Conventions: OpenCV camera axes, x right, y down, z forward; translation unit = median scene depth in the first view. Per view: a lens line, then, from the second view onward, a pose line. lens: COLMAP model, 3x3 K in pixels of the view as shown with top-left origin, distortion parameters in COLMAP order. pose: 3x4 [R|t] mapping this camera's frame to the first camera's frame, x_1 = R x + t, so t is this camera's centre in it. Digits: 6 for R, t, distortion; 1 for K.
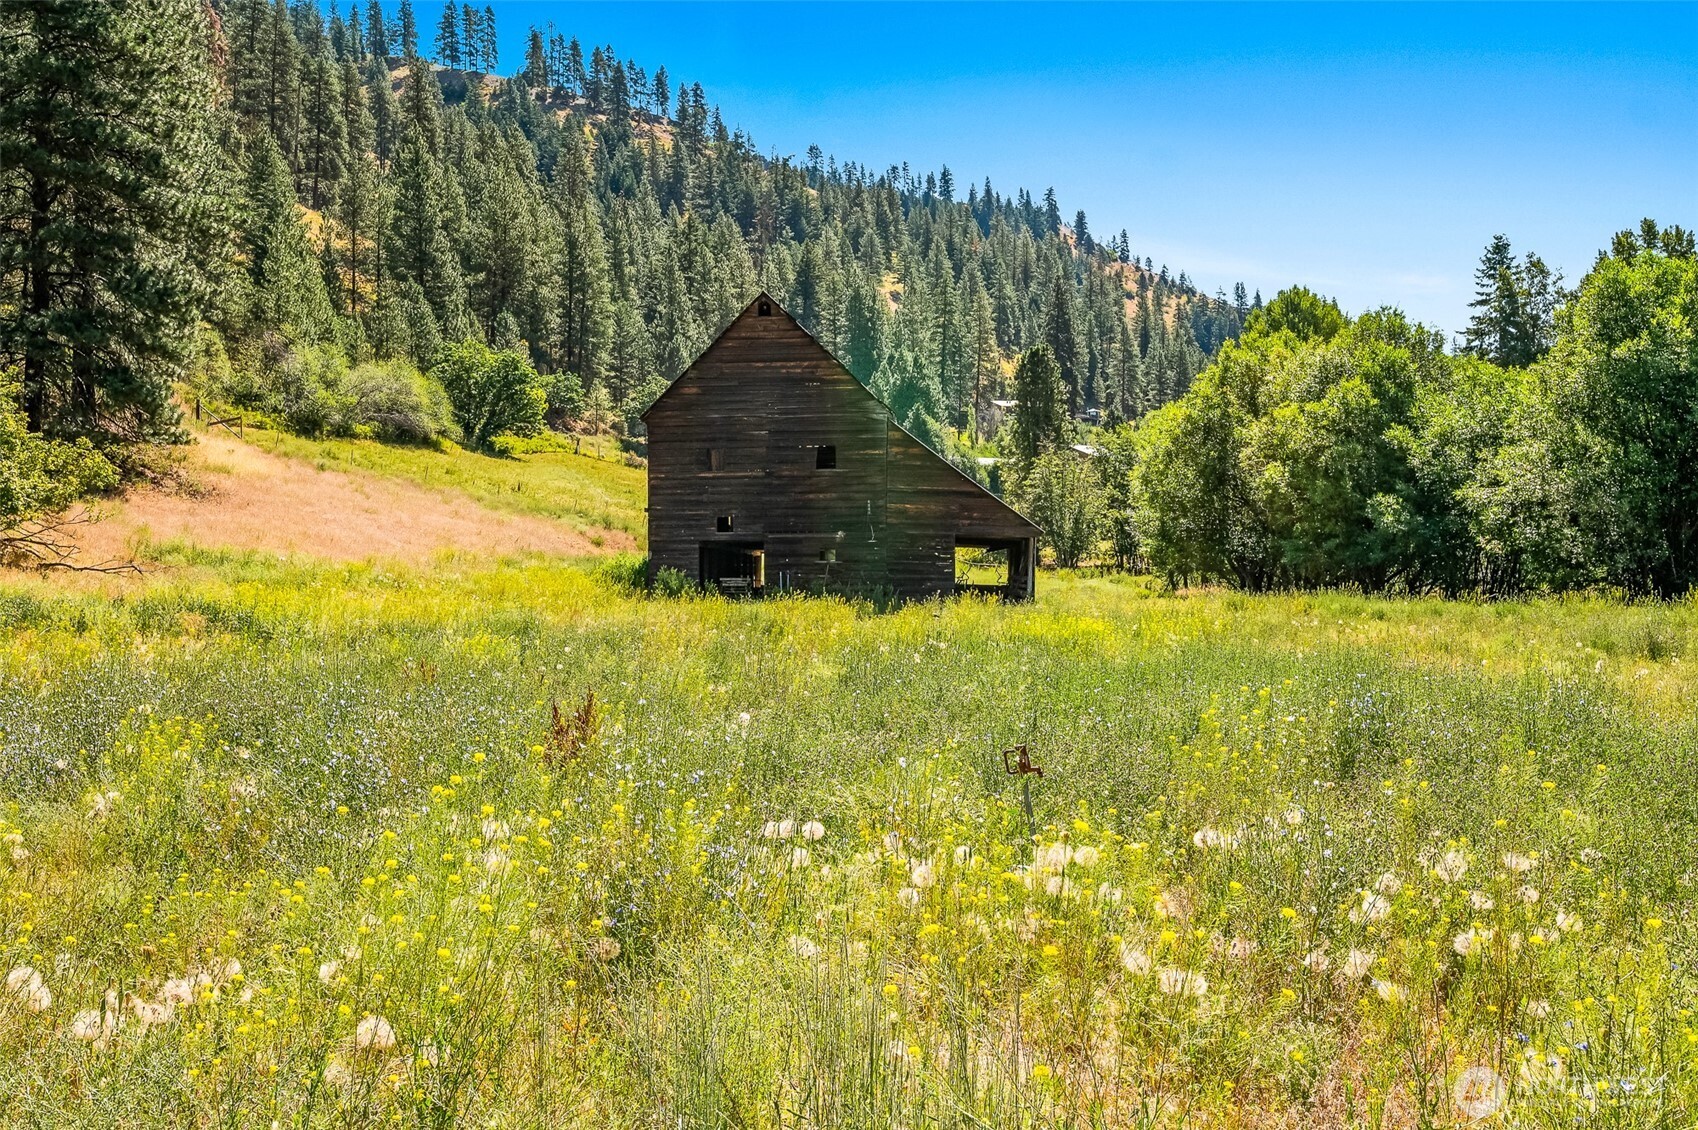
lens RADIAL K [[1646.4, 0, 849.4], [0, 1646.4, 560.6], [0, 0, 1]] dist [0.003162, 0.000000]
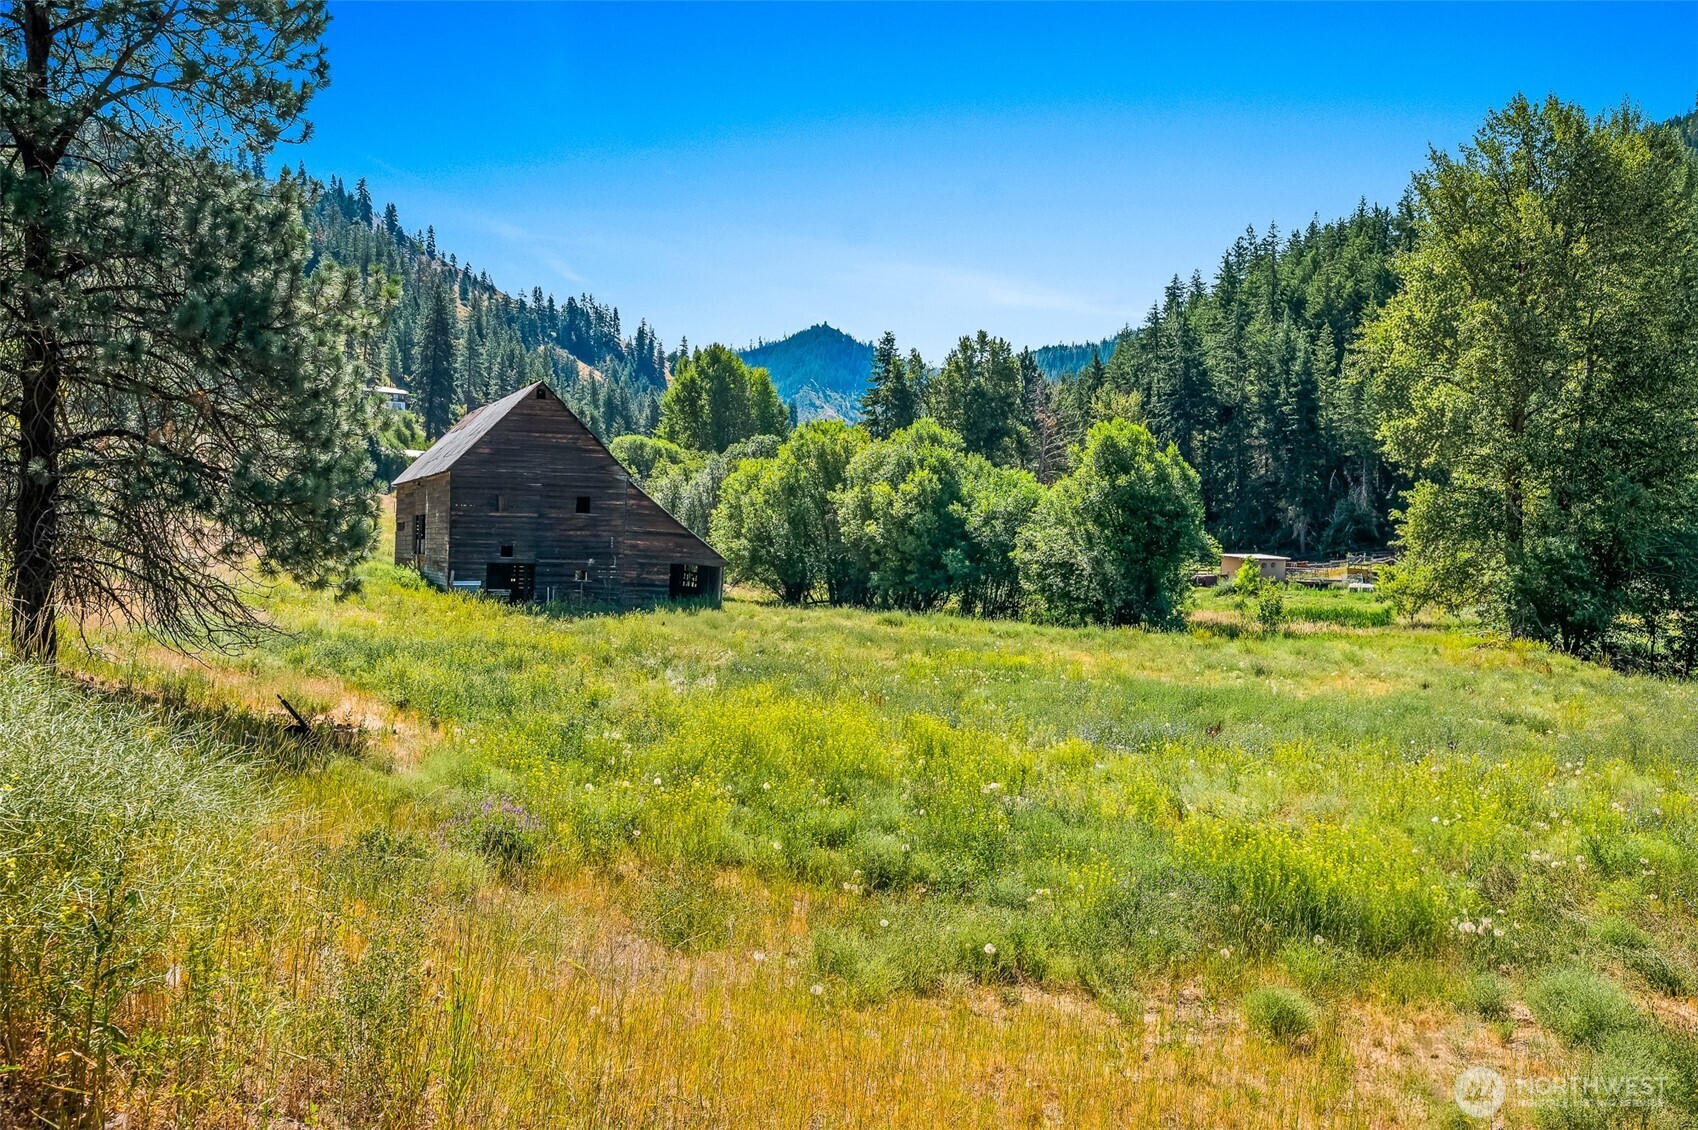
lens RADIAL K [[1458.4, 0, 843.7], [0, 1458.4, 566.6], [0, 0, 1]] dist [-0.037978, 0.003296]
pose [[0.900083, 0.025397, 0.434978, -0.341644], [-0.036484, 0.999187, 0.017155, -0.039626], [-0.434189, -0.031311, 0.900278, -0.189555]]
